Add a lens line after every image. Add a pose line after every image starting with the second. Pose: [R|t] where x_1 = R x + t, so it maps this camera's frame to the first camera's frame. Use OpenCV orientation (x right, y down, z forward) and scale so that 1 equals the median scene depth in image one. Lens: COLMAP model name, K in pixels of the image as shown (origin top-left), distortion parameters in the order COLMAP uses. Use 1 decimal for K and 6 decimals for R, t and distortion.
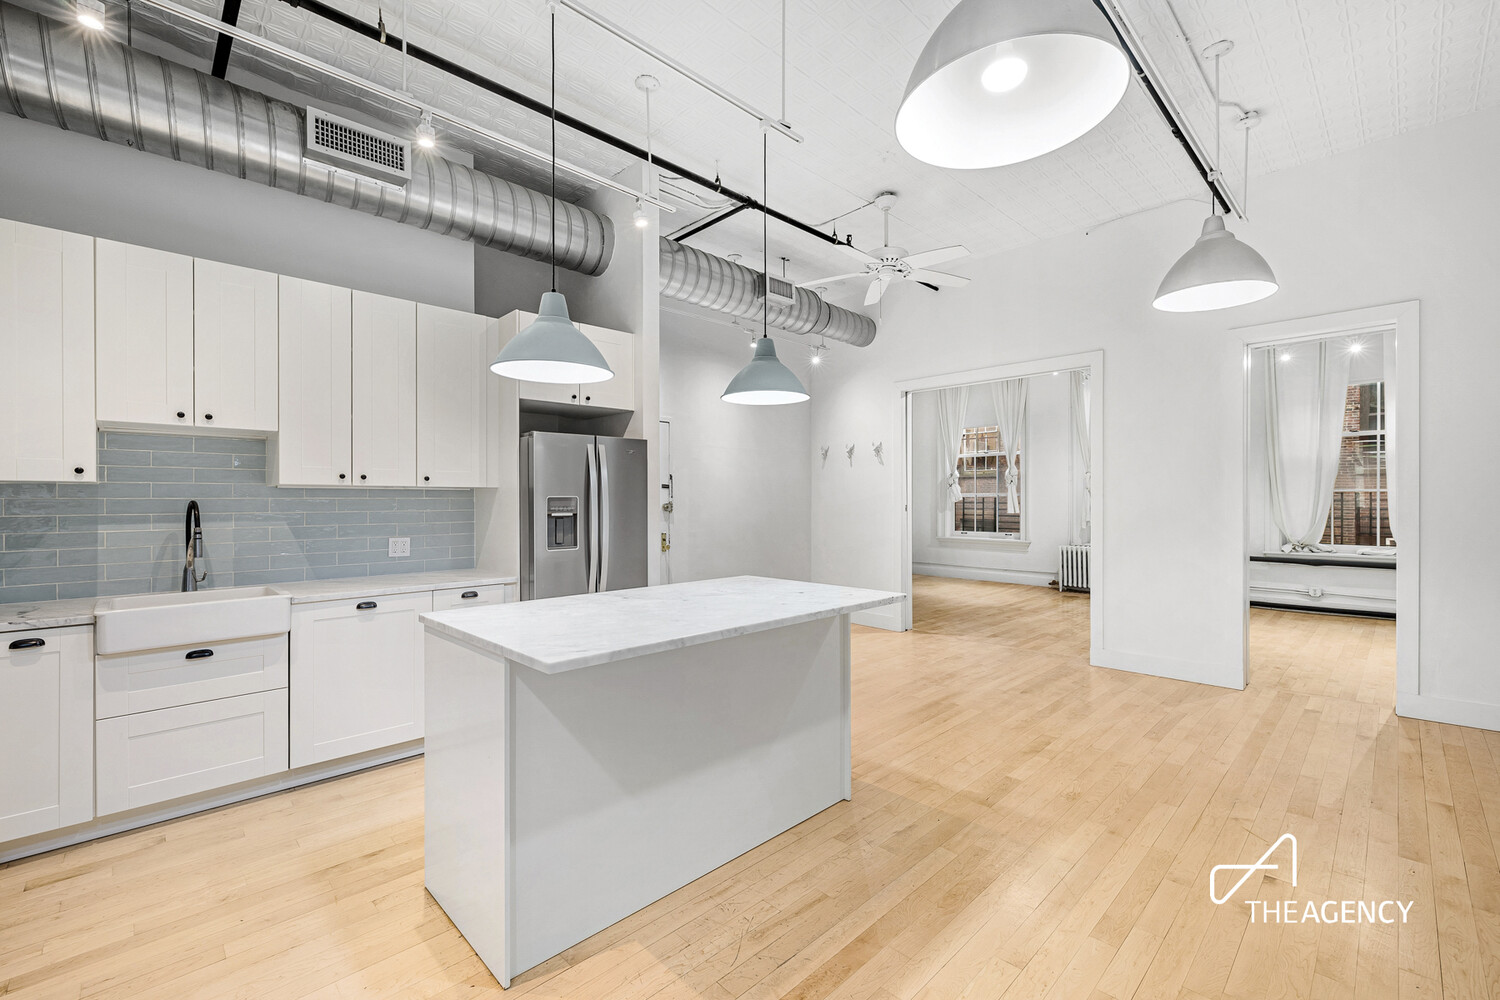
lens RADIAL K [[640.8, 0, 761.3], [0, 640.8, 500.3], [0, 0, 1]] dist [-0.000523, 0.002956]
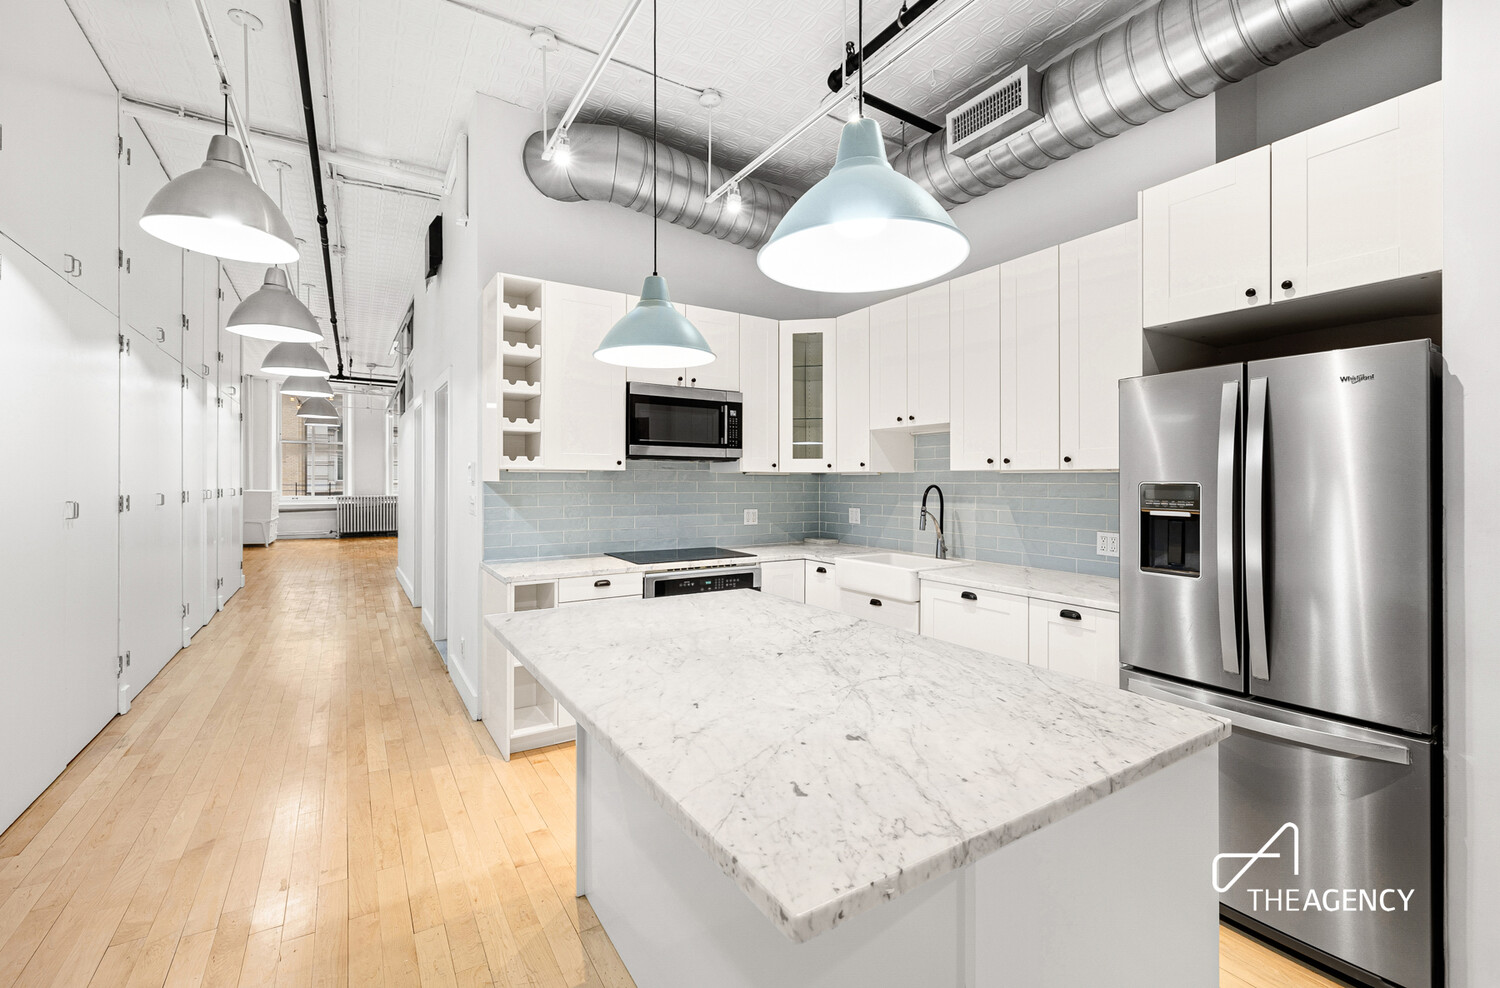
lens RADIAL K [[640.8, 0, 751.8], [0, 640.8, 483.2], [0, 0, 1]] dist [-0.000523, 0.002956]
pose [[-0.218162, 0.009222, -0.975869, 0.331784], [0.000656, 0.999957, 0.009303, -0.011532], [0.975912, 0.001390, -0.218159, 0.754878]]
